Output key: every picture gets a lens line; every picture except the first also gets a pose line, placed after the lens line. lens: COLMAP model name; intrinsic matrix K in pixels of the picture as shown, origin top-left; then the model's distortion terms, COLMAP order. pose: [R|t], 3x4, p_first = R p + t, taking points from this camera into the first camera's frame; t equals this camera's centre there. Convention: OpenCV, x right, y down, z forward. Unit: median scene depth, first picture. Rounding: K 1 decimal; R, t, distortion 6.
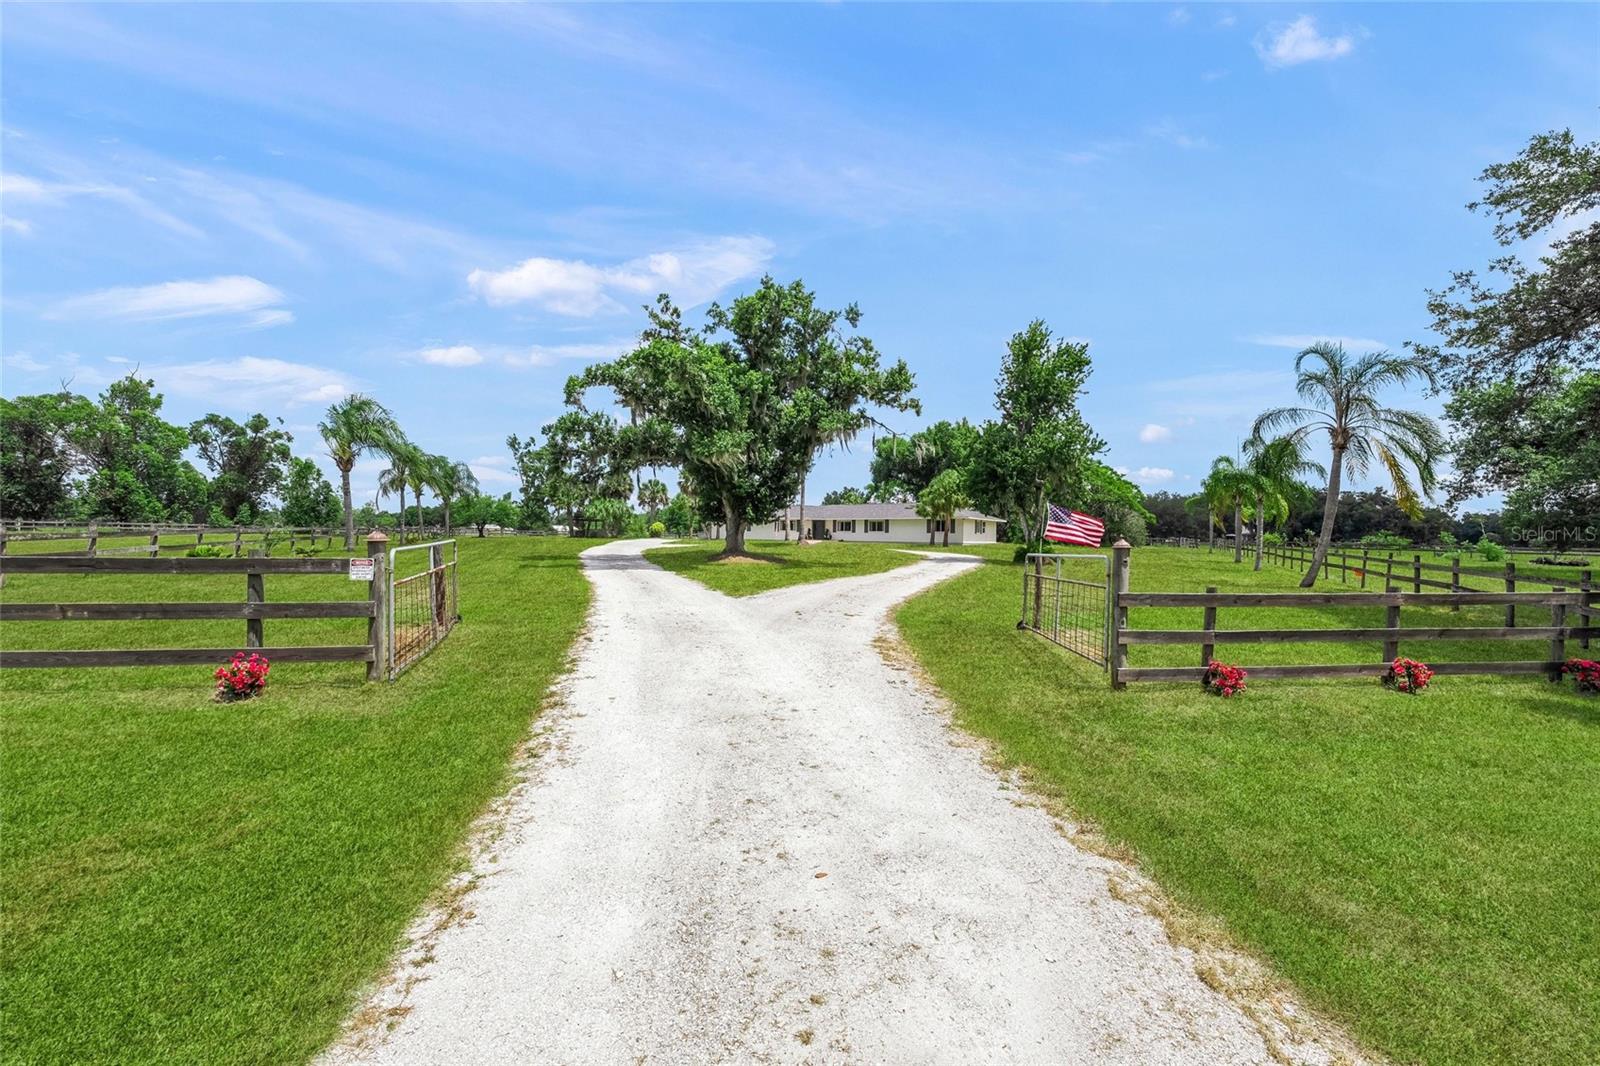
lens RADIAL K [[544.3, 0, 799.6], [0, 544.3, 533.2], [0, 0, 1]] dist [0.000977, -0.000026]
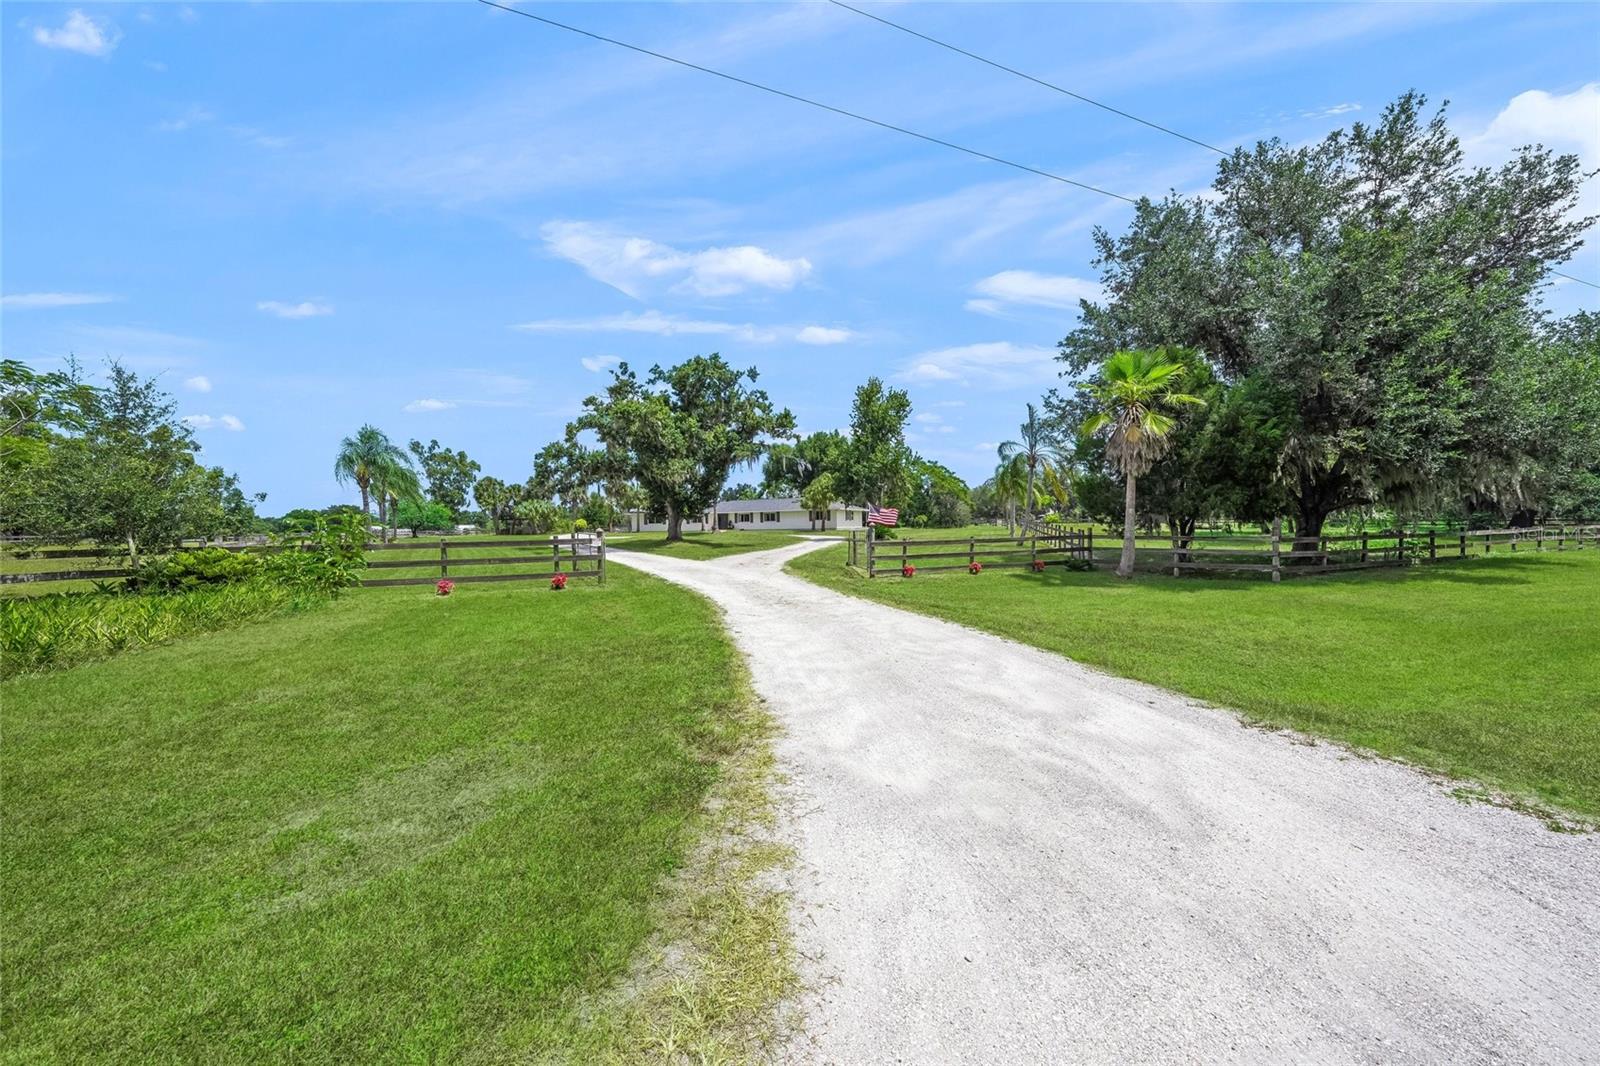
lens RADIAL K [[544.3, 0, 799.6], [0, 544.3, 533.2], [0, 0, 1]] dist [0.000977, -0.000026]
pose [[0.978732, -0.035756, 0.202001, -0.089825], [0.032214, 0.999265, 0.020794, -0.000163], [-0.202596, -0.013845, 0.979165, -0.464990]]
